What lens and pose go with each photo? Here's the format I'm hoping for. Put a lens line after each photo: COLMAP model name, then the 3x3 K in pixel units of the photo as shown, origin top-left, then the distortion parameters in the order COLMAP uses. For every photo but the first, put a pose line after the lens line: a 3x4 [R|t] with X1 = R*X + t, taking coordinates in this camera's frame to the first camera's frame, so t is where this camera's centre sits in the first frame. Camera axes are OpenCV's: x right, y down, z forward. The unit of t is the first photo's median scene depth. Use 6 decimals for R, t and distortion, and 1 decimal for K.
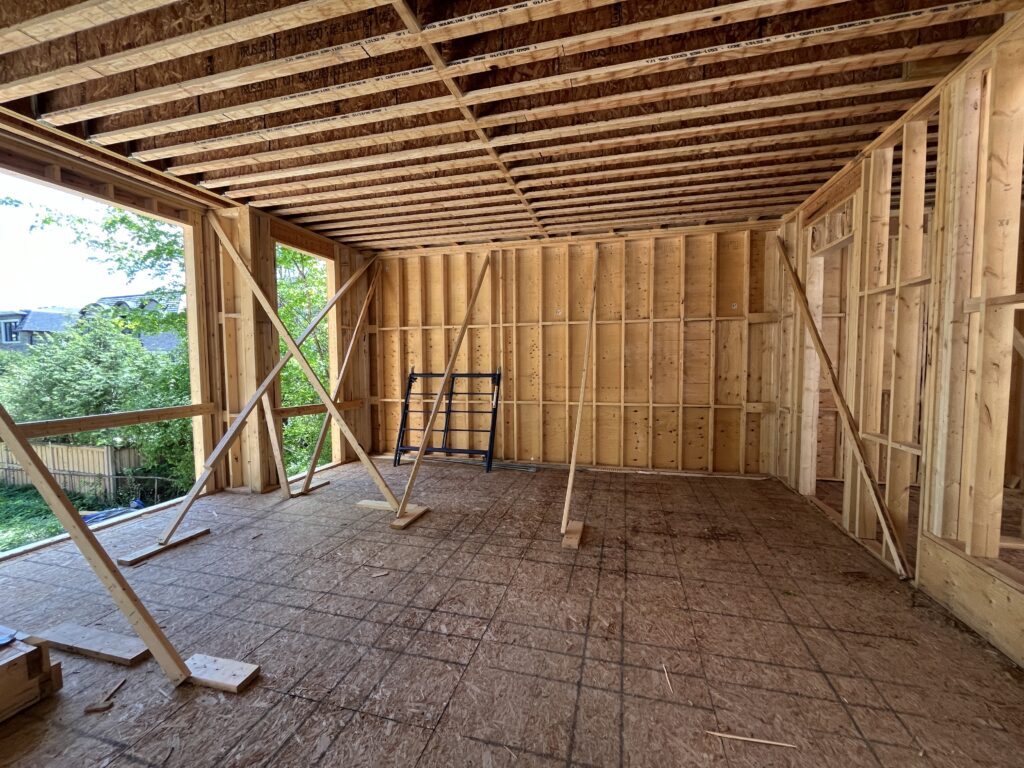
lens RADIAL K [[415.8, 0, 513.5], [0, 415.8, 383.6], [0, 0, 1]] dist [-0.002325, -0.000548]
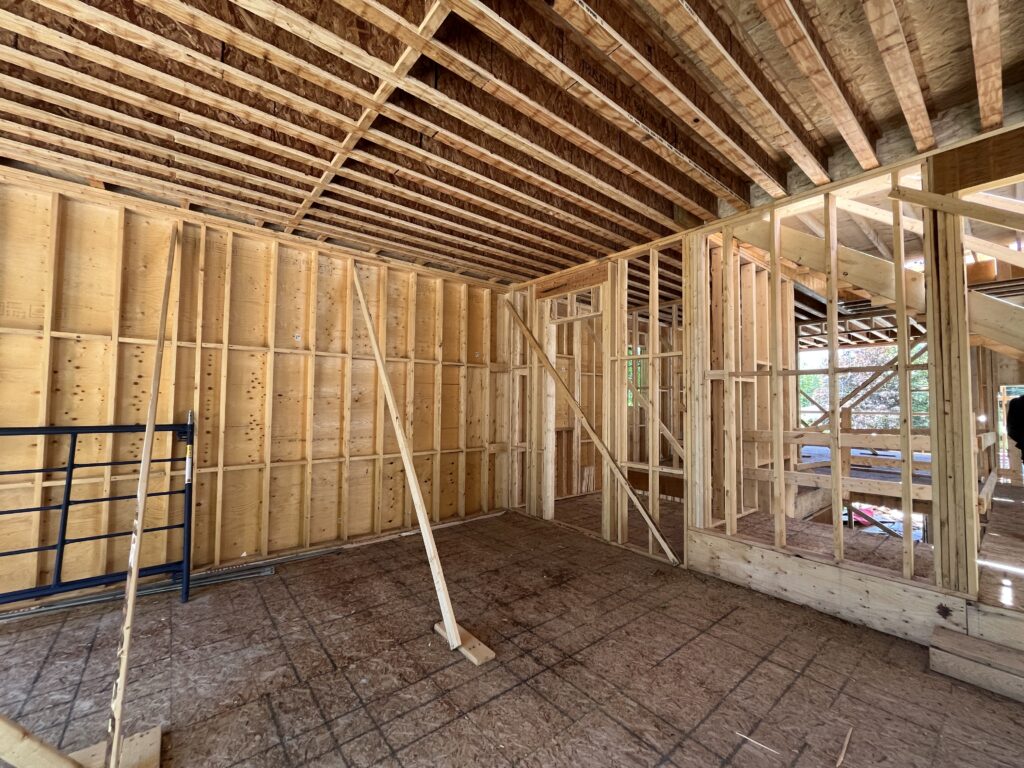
lens RADIAL K [[415.8, 0, 512.4], [0, 415.8, 384.5], [0, 0, 1]] dist [-0.002325, -0.000548]
pose [[0.583801, 0.045961, 0.810595, -0.335595], [0.030591, 0.996442, -0.078531, -0.026320], [-0.811320, 0.070643, 0.580318, 0.364399]]
